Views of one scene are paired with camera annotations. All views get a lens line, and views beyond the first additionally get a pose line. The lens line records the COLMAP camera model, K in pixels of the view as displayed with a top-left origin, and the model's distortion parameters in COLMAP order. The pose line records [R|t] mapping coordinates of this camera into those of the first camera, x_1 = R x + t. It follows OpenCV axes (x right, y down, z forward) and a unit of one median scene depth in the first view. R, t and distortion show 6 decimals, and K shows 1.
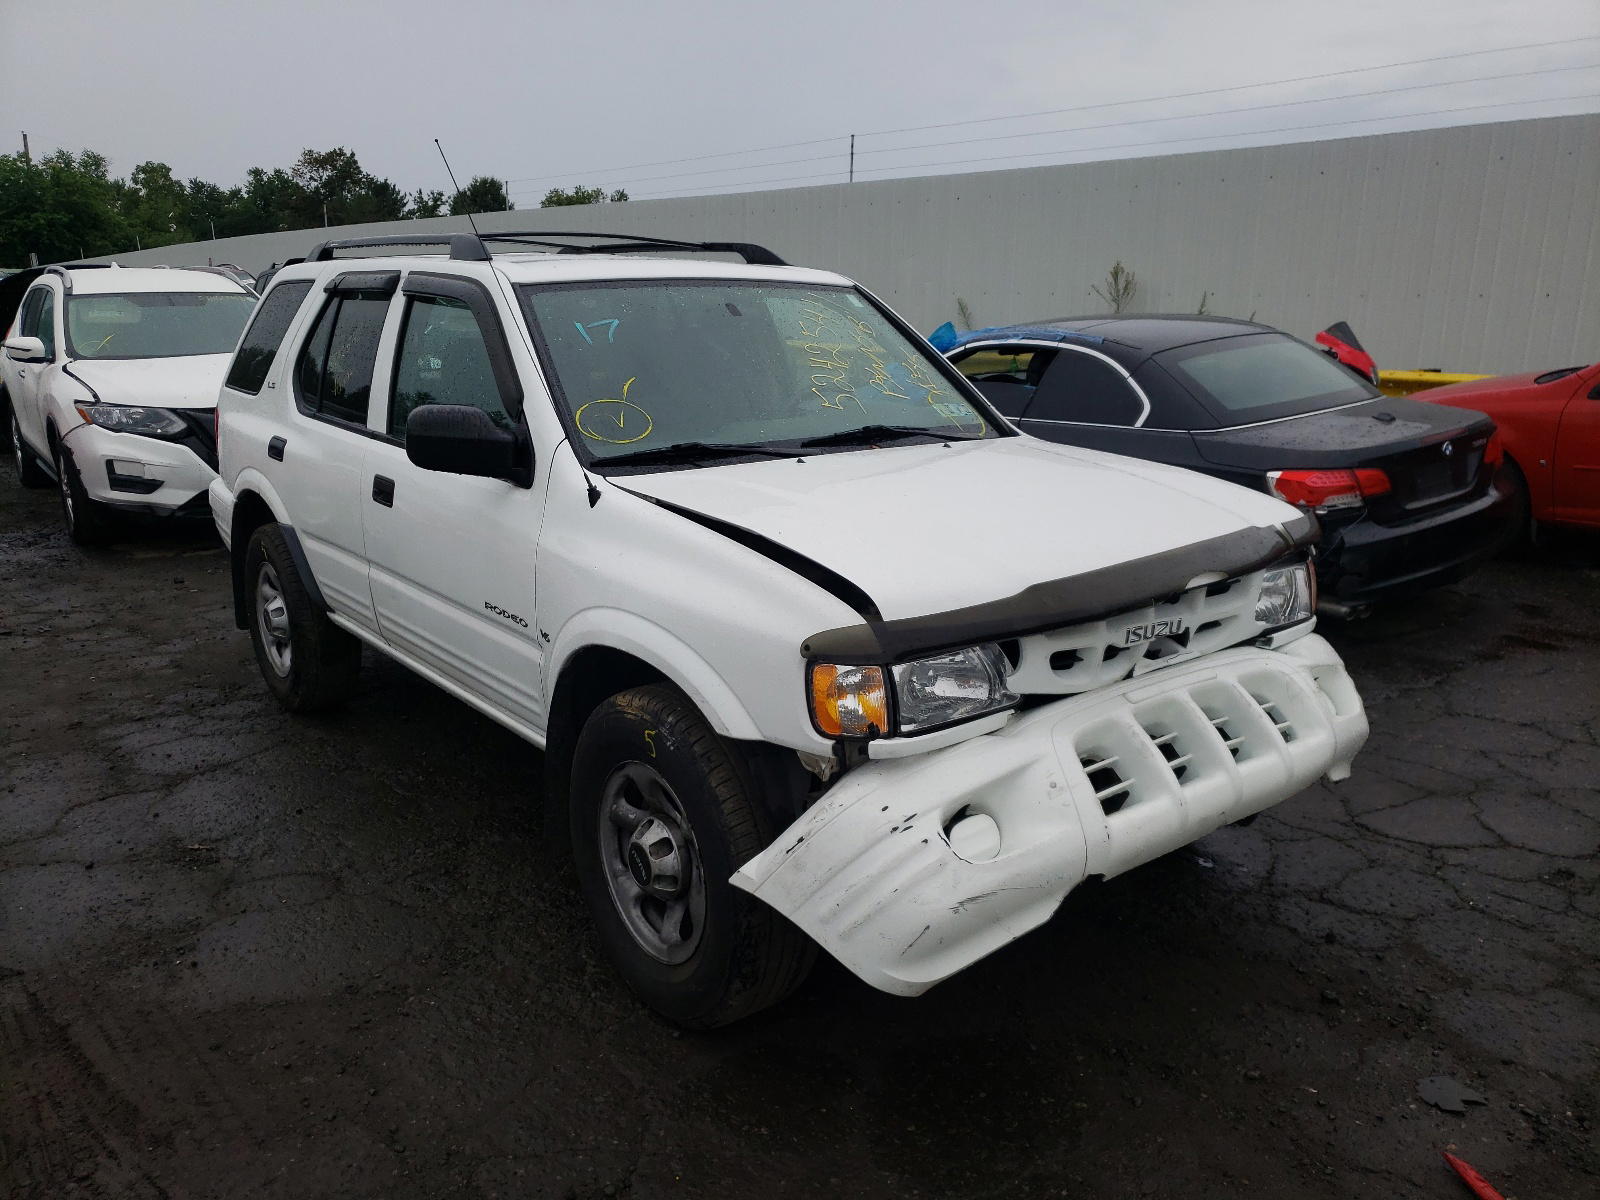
lens RADIAL K [[1253.4, 0, 801.5], [0, 1253.4, 566.1], [0, 0, 1]] dist [0.013072, -0.001755]
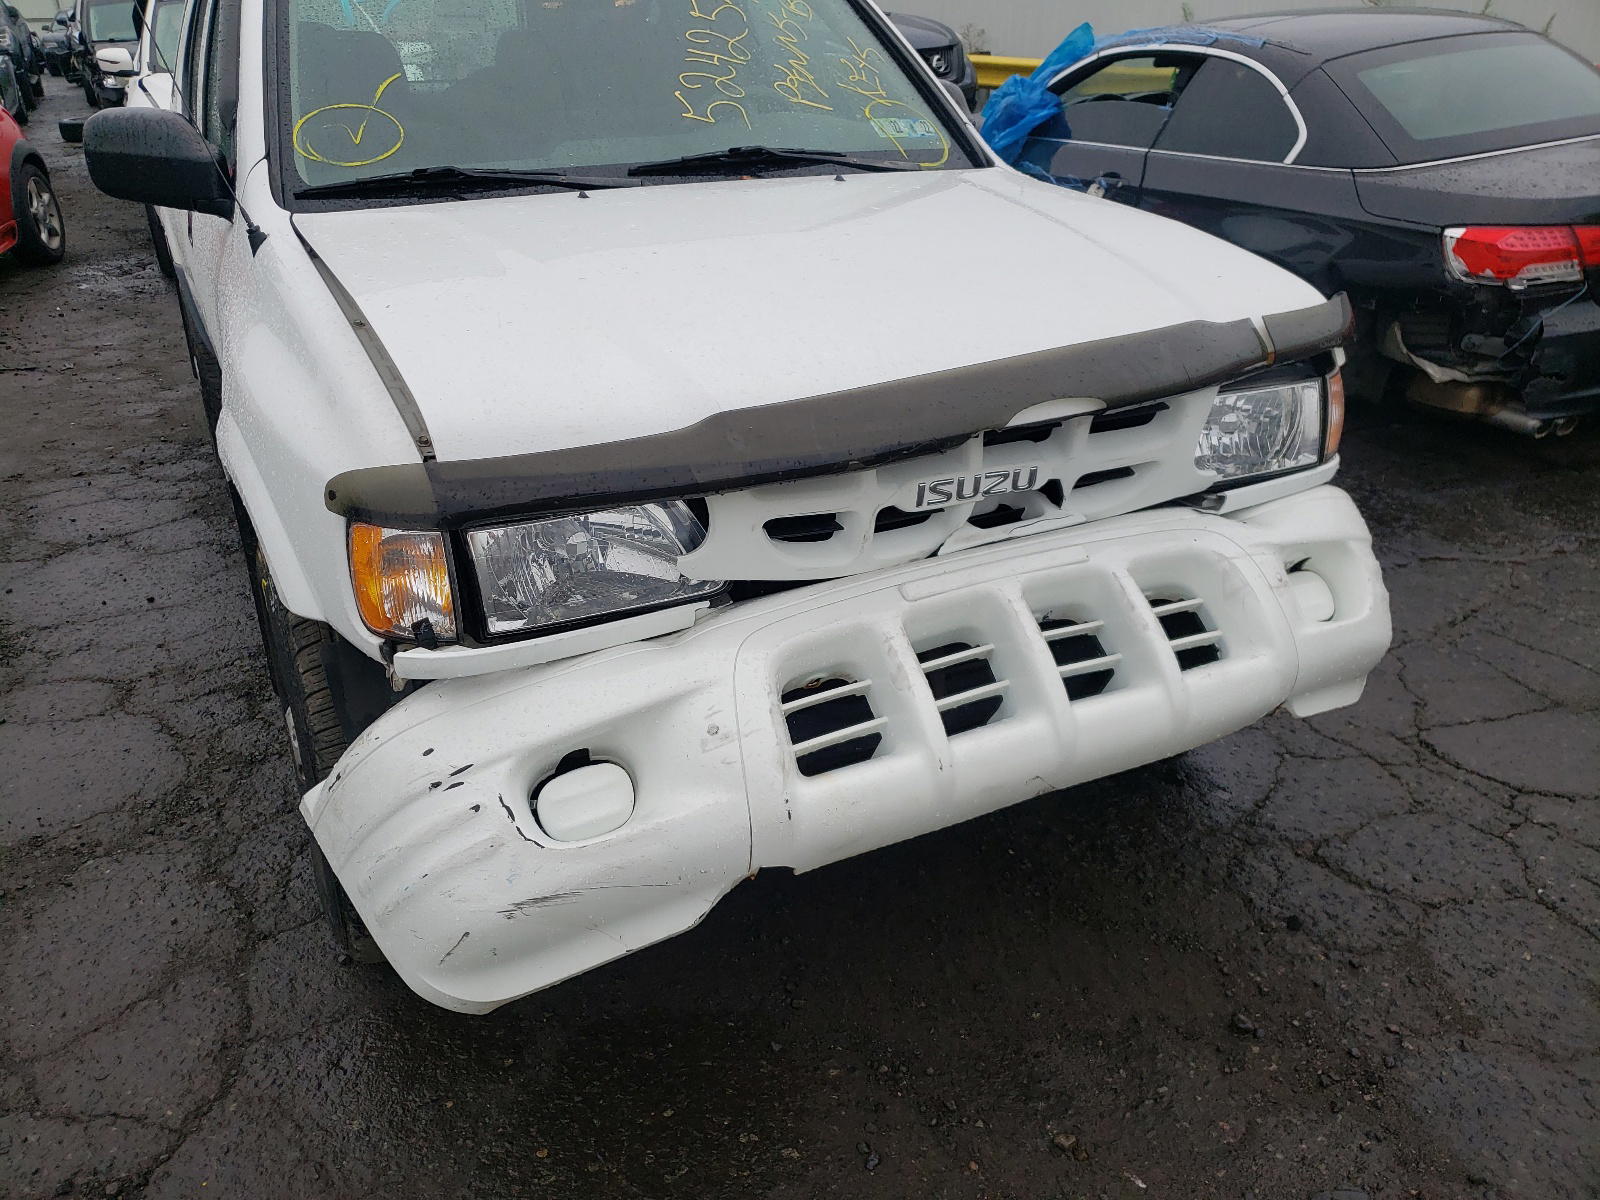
lens RADIAL K [[1253.4, 0, 801.5], [0, 1253.4, 566.1], [0, 0, 1]] dist [0.013072, -0.001755]
pose [[0.977438, 0.072733, -0.198307, 0.293842], [-0.032410, 0.979371, 0.199456, -0.029762], [0.208723, -0.188529, 0.959631, 0.330002]]
